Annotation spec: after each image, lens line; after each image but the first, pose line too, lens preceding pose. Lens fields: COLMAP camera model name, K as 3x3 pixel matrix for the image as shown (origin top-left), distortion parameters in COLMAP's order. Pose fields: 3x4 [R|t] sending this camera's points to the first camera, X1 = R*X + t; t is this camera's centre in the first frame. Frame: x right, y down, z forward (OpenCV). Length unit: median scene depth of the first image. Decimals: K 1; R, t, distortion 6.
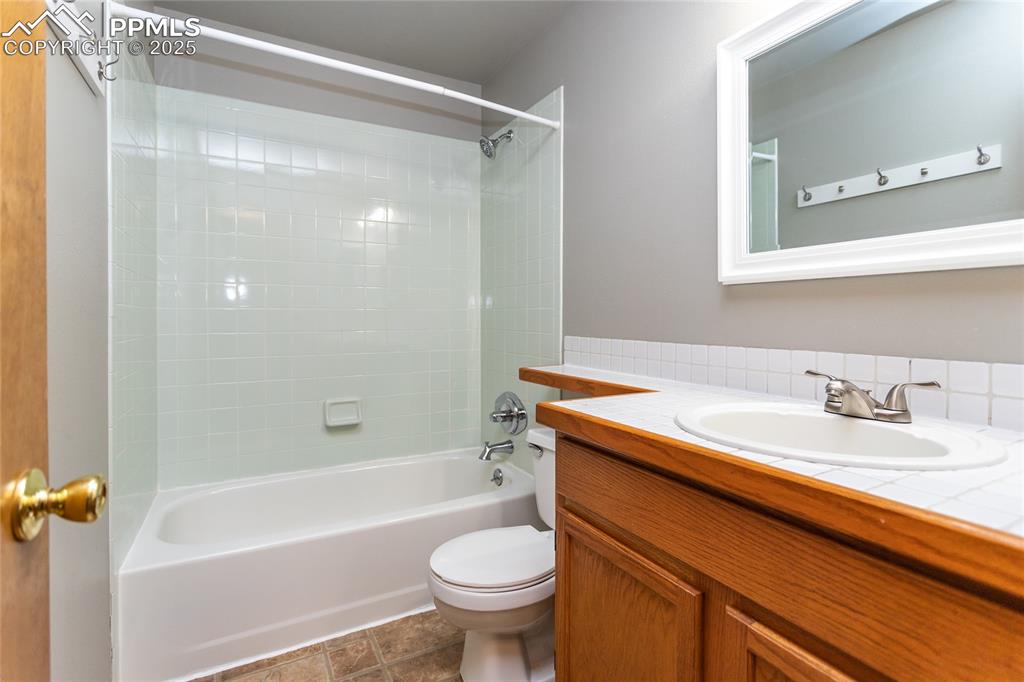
lens RADIAL K [[496.8, 0, 515.0], [0, 496.8, 336.7], [0, 0, 1]] dist [-0.004331, 0.002599]
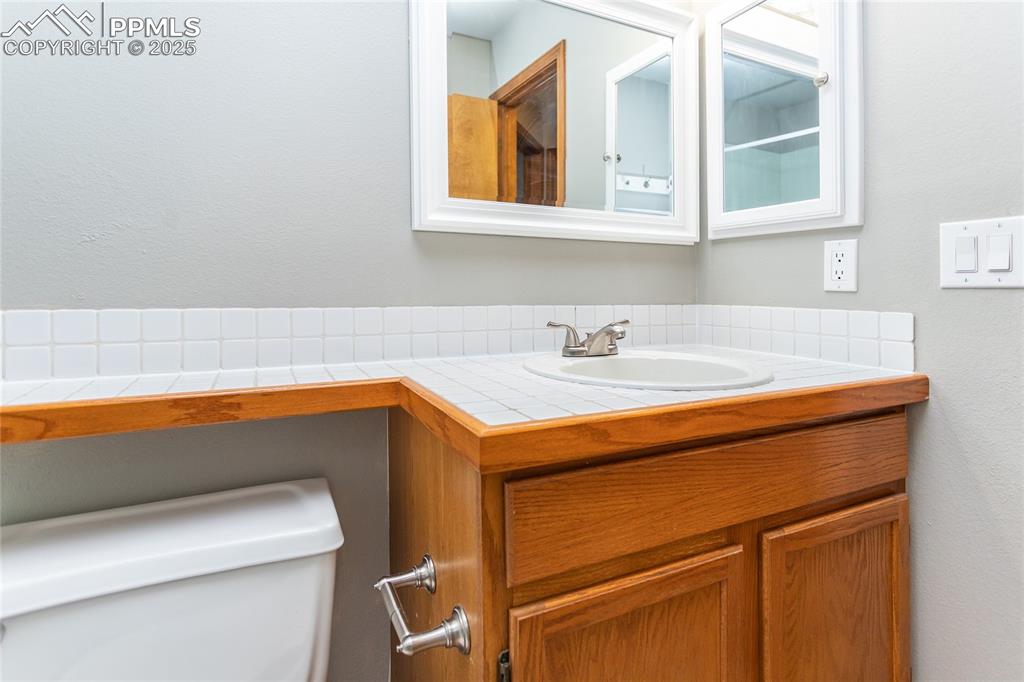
lens RADIAL K [[496.8, 0, 506.1], [0, 496.8, 282.3], [0, 0, 1]] dist [-0.004331, 0.002599]
pose [[0.054169, 0.013093, 0.998446, -0.564973], [0.029094, 0.999469, -0.014685, -0.006412], [-0.998108, 0.029844, 0.053759, 1.217026]]
